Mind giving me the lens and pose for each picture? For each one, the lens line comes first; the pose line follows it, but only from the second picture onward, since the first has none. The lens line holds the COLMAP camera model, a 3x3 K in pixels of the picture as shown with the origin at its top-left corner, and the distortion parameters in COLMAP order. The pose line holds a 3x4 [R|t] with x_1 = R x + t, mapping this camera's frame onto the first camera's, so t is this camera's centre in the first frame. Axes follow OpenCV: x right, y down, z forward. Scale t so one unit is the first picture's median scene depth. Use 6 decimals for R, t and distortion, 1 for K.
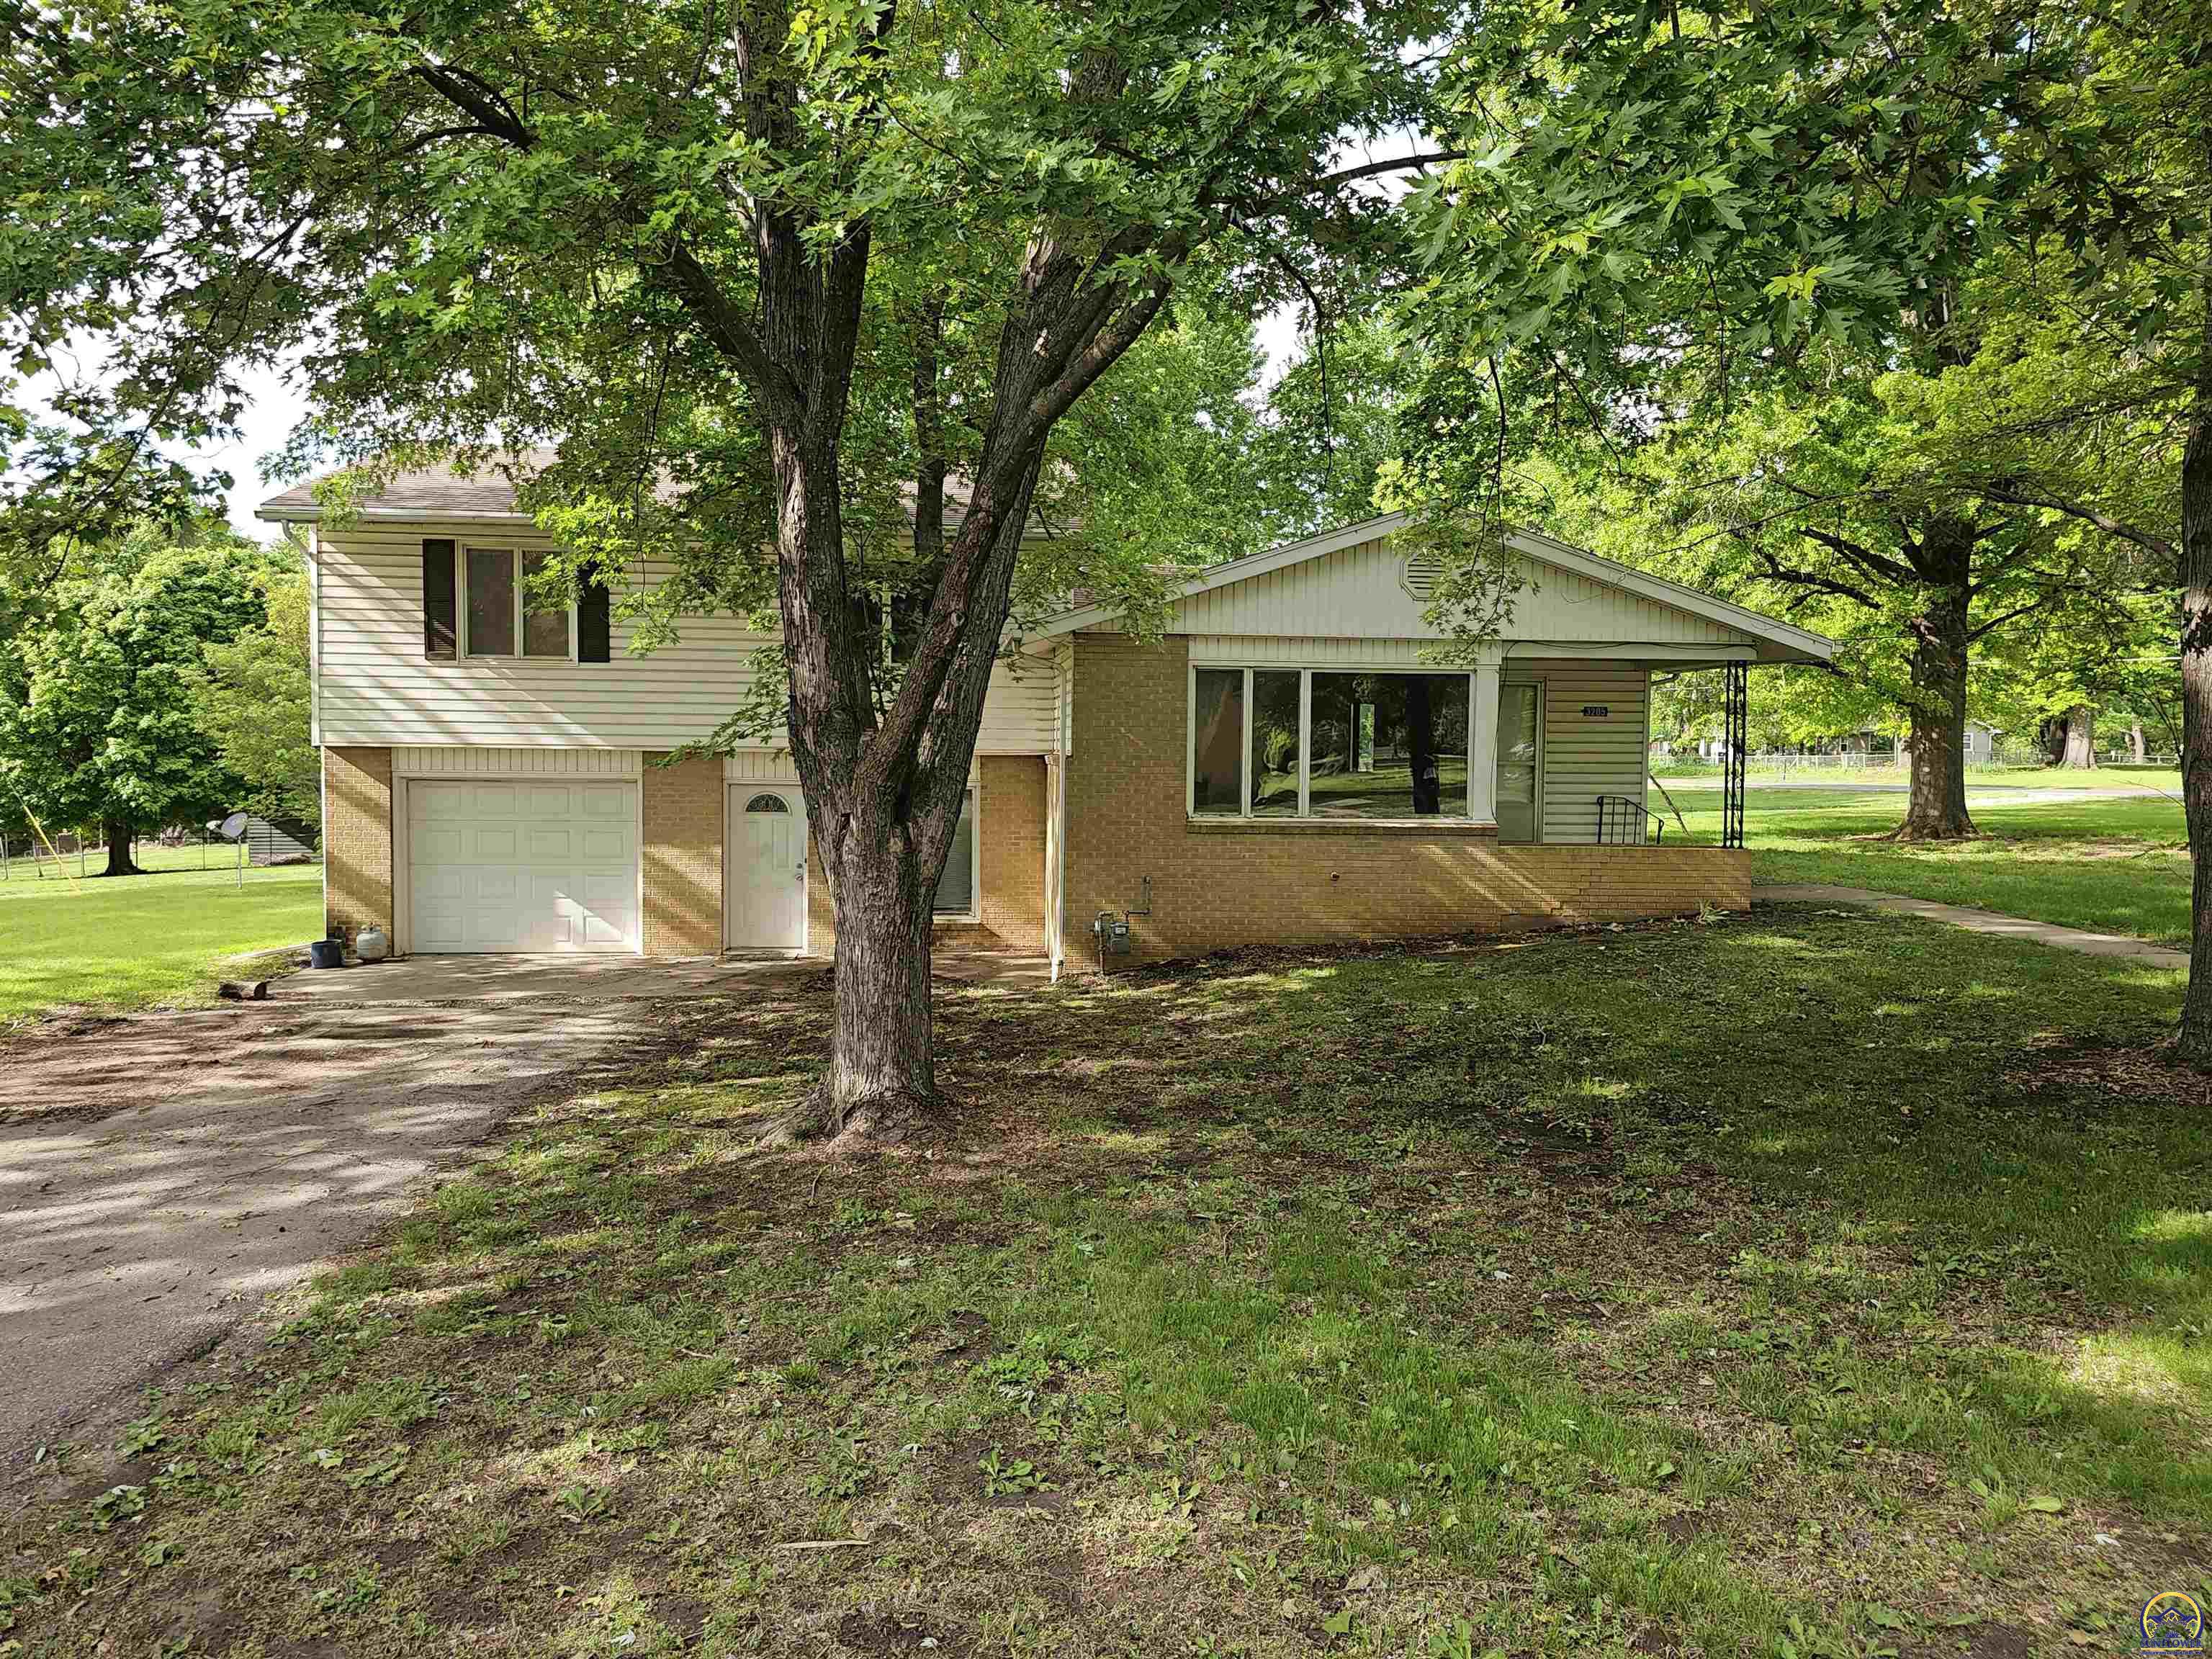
lens RADIAL K [[1493.9, 0, 1100.1], [0, 1493.9, 822.8], [0, 0, 1]] dist [0.064387, -0.061133]
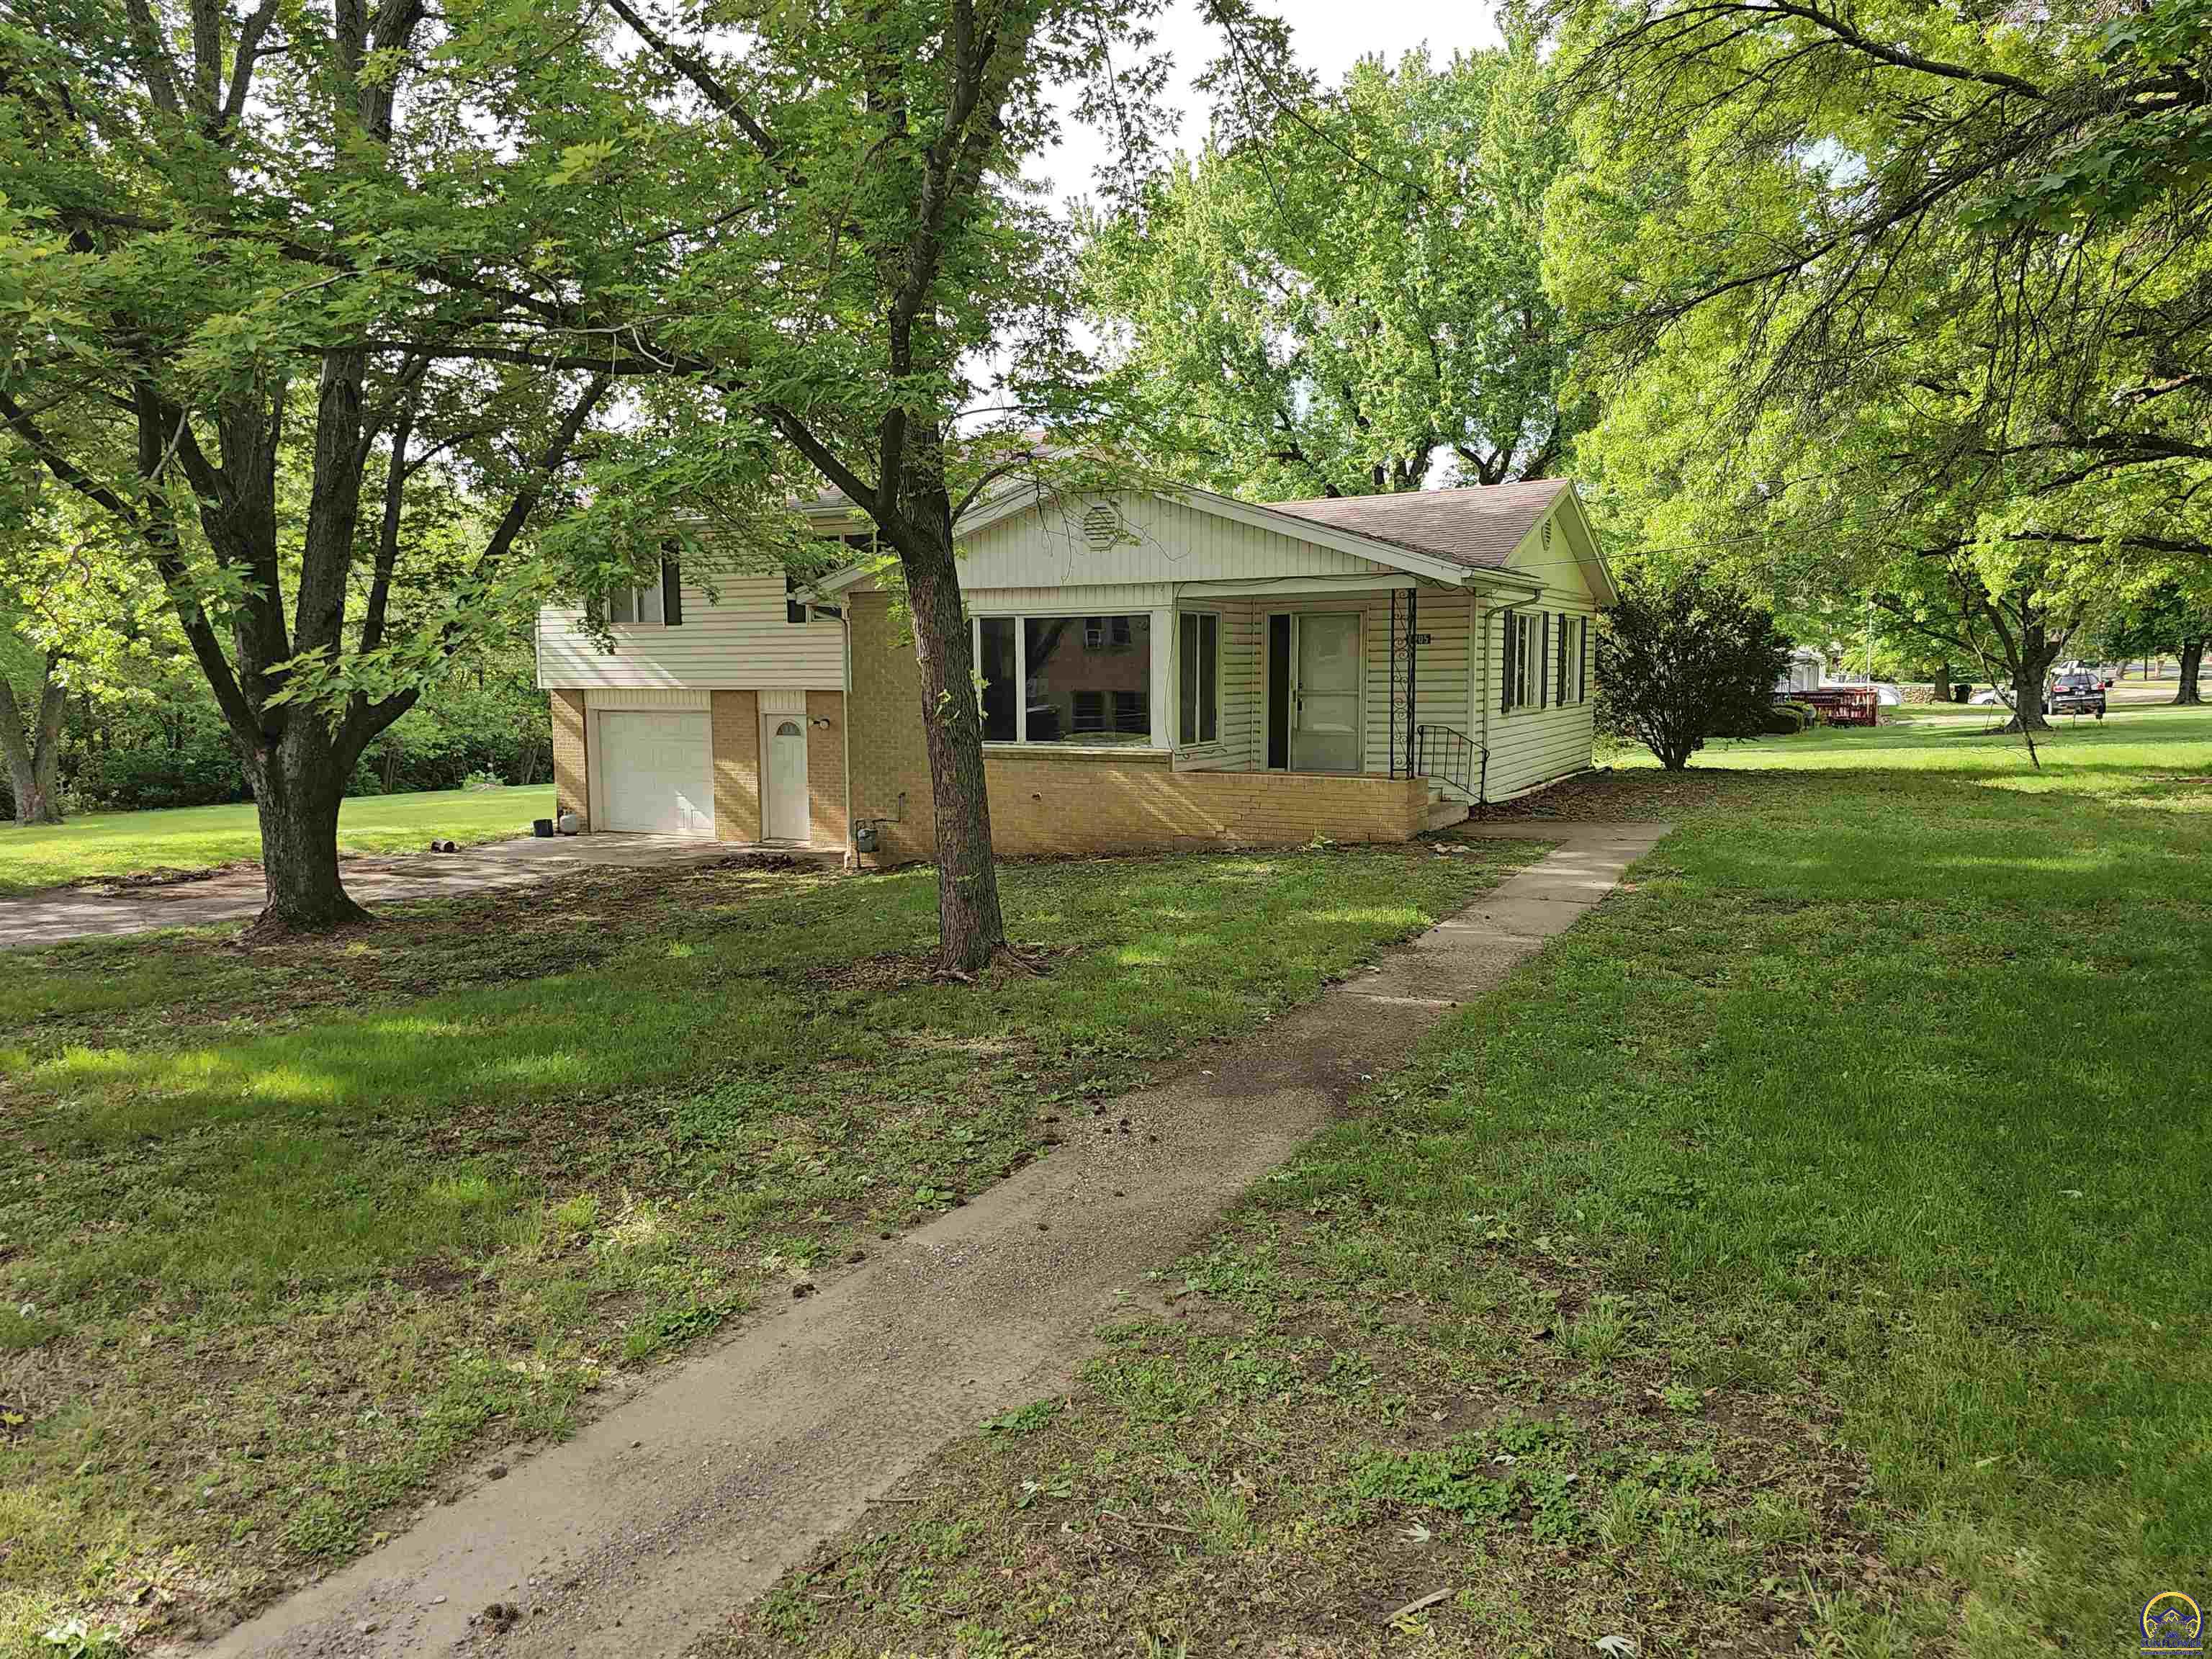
lens RADIAL K [[1493.9, 0, 1100.1], [0, 1493.9, 822.8], [0, 0, 1]] dist [0.064387, -0.061133]
pose [[0.846926, 0.038773, -0.530296, 0.724252], [-0.007505, 0.998110, 0.060992, -0.013008], [0.531658, -0.047676, 0.845616, 0.035164]]
